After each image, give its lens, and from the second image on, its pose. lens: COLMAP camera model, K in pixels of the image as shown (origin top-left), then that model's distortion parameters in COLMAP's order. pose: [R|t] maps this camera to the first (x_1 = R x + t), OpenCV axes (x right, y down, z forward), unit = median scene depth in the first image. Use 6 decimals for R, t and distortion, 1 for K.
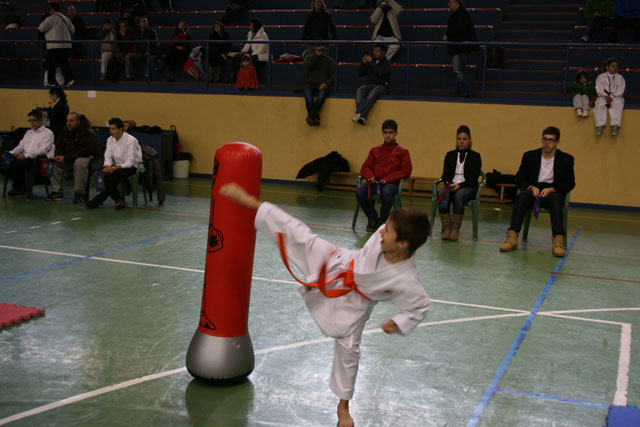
lens RADIAL K [[808.9, 0, 320.0], [0, 808.9, 213.5], [0, 0, 1]] dist [-0.031618, -0.041979]
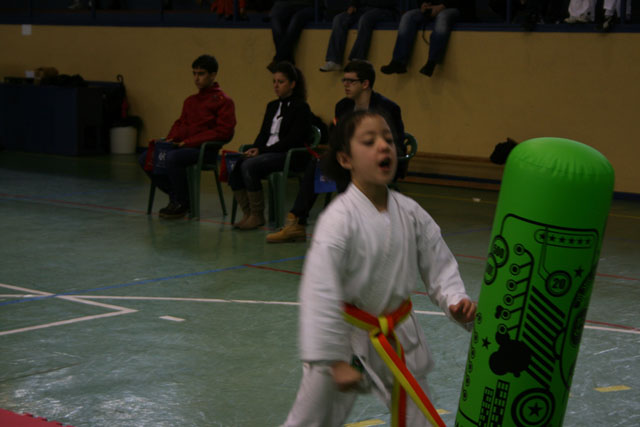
lens RADIAL K [[1499.5, 0, 320.0], [0, 1499.5, 213.5], [0, 0, 1]] dist [0.027916, 0.013628]
pose [[0.939702, 0.023061, -0.341216, 0.623886], [-0.033654, 0.999117, -0.025157, 0.046746], [0.340334, 0.035123, 0.939648, -0.149077]]
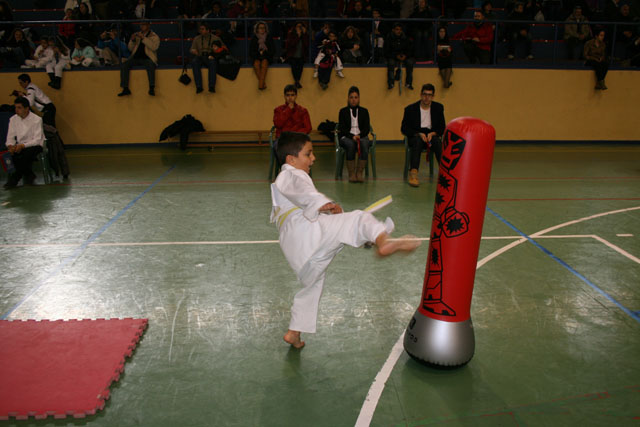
lens RADIAL K [[591.2, 0, 320.0], [0, 591.2, 213.5], [0, 0, 1]] dist [-0.065280, 0.003576]
pose [[0.905867, -0.135441, 0.401324, -0.245339], [0.092358, 0.987859, 0.124918, -0.035131], [-0.413370, -0.076093, 0.907378, 0.203077]]
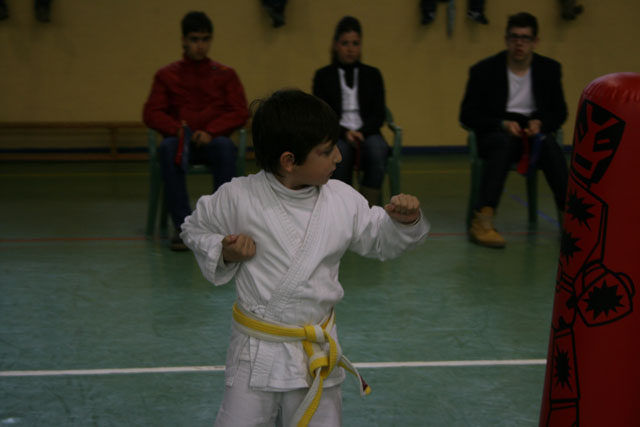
lens RADIAL K [[1508.1, 0, 320.0], [0, 1508.1, 213.5], [0, 0, 1]] dist [0.032630, 0.755233]
pose [[0.881456, -0.101394, 0.461254, -0.291800], [0.090387, 0.994846, 0.045960, -0.029147], [-0.463537, 0.001180, 0.886077, 0.152970]]
